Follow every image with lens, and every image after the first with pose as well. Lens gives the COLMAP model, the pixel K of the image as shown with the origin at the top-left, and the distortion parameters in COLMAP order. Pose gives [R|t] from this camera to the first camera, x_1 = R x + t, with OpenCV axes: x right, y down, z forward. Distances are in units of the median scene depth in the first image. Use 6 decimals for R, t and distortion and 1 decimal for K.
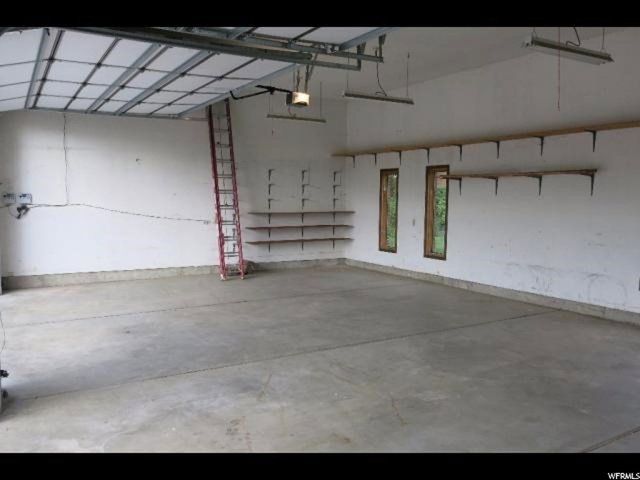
lens RADIAL K [[539.1, 0, 320.0], [0, 539.1, 240.0], [0, 0, 1]] dist [-0.068022, 0.006519]
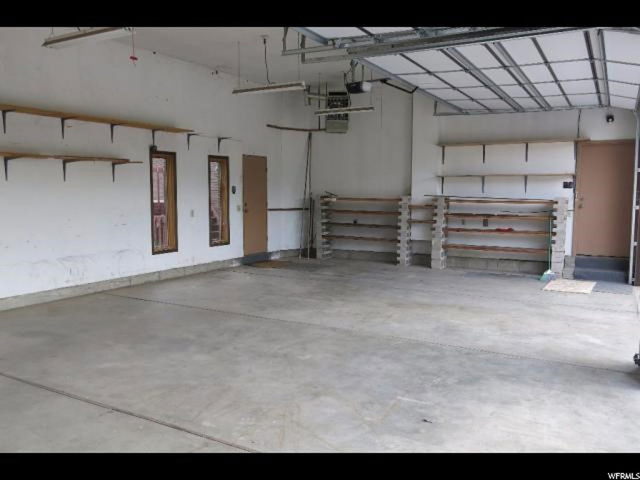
lens RADIAL K [[530.0, 0, 320.0], [0, 530.0, 240.0], [0, 0, 1]] dist [0.010158, -0.000768]
pose [[-0.492577, -0.099132, 0.864604, -0.700542], [0.059170, 0.987377, 0.146918, -0.104333], [-0.868255, 0.123527, -0.480494, 1.202117]]
